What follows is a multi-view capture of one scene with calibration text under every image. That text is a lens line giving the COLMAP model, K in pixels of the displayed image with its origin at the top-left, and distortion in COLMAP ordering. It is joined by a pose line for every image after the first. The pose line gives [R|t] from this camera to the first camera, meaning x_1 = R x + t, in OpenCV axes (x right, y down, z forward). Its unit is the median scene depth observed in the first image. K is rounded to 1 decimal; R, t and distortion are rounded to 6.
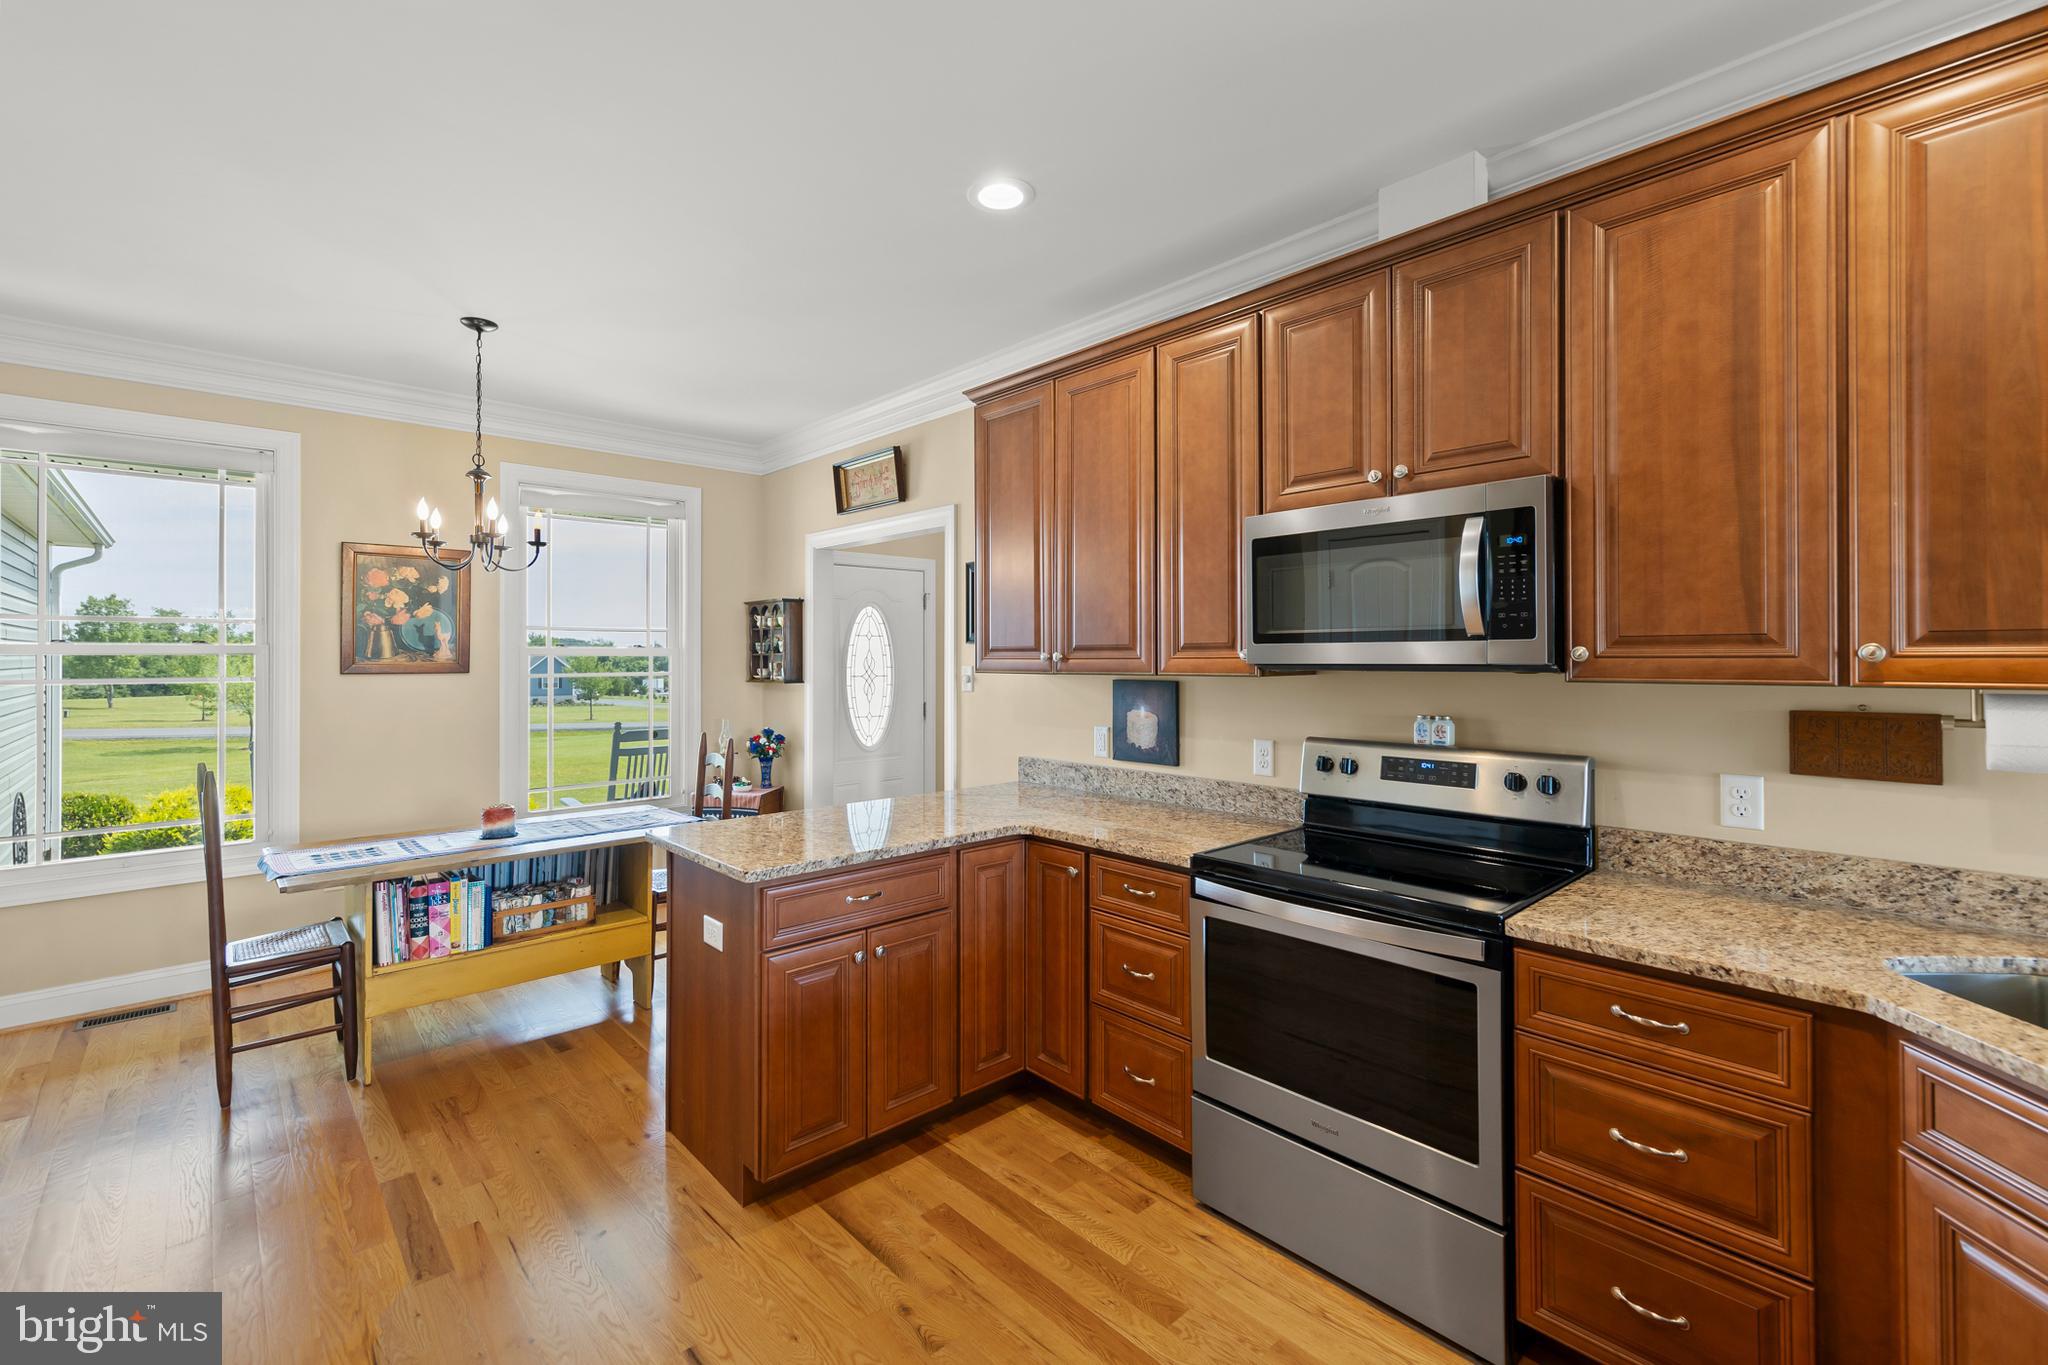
lens RADIAL K [[874.7, 0, 1052.2], [0, 874.7, 654.0], [0, 0, 1]] dist [0.007230, -0.001561]
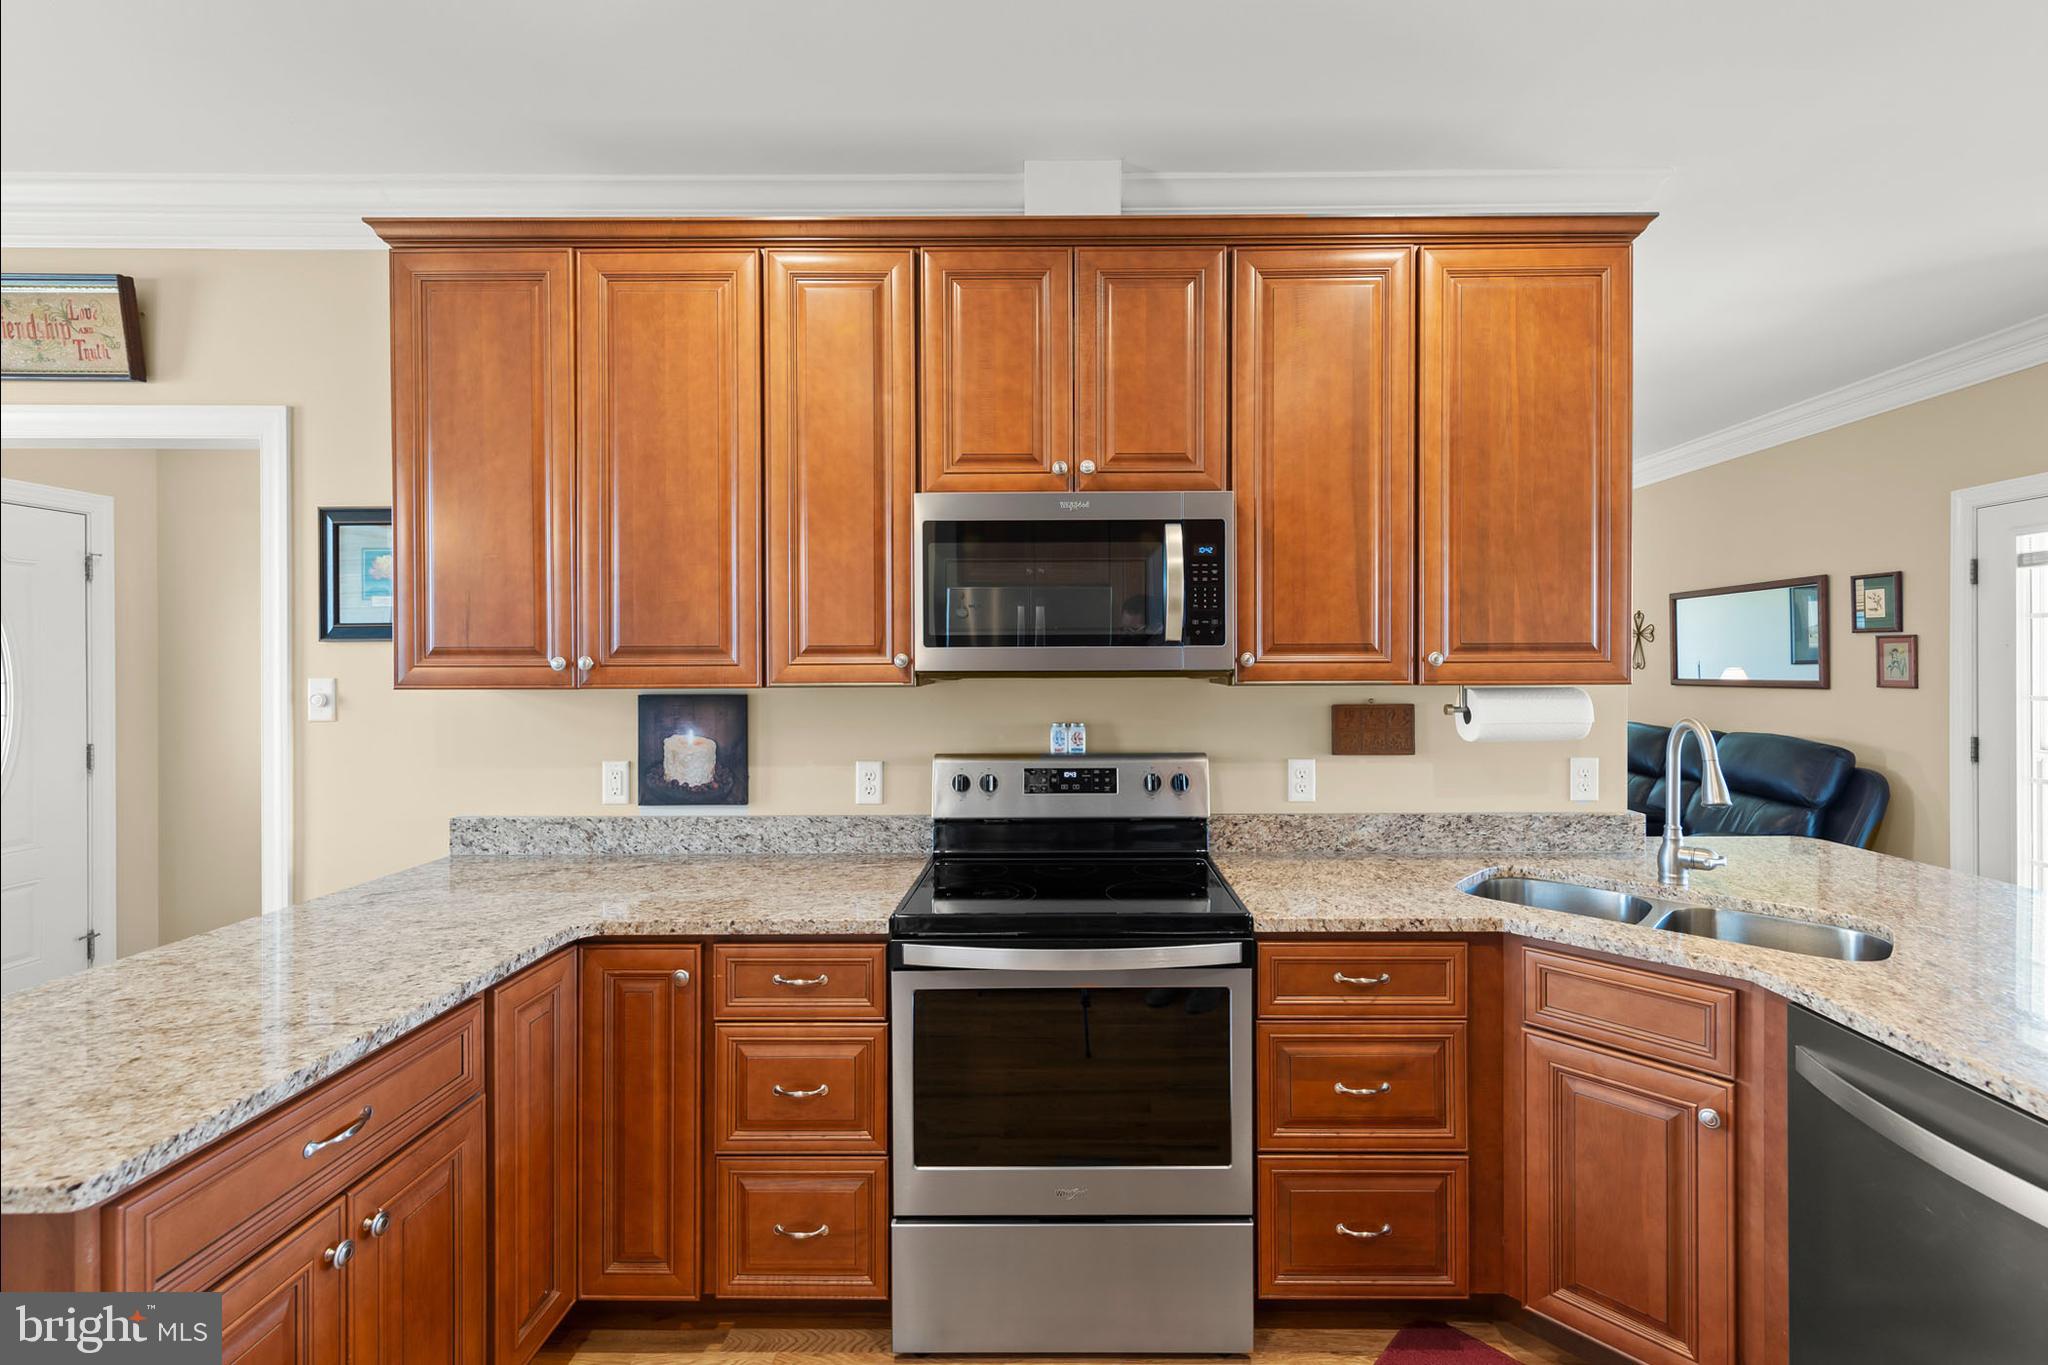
lens RADIAL K [[874.7, 0, 1034.3], [0, 874.7, 669.5], [0, 0, 1]] dist [0.007230, -0.001561]
pose [[0.694141, -0.004763, 0.719823, -0.246517], [-0.000969, 0.999971, 0.007551, 0.002709], [-0.719839, -0.005939, 0.694116, 0.290483]]
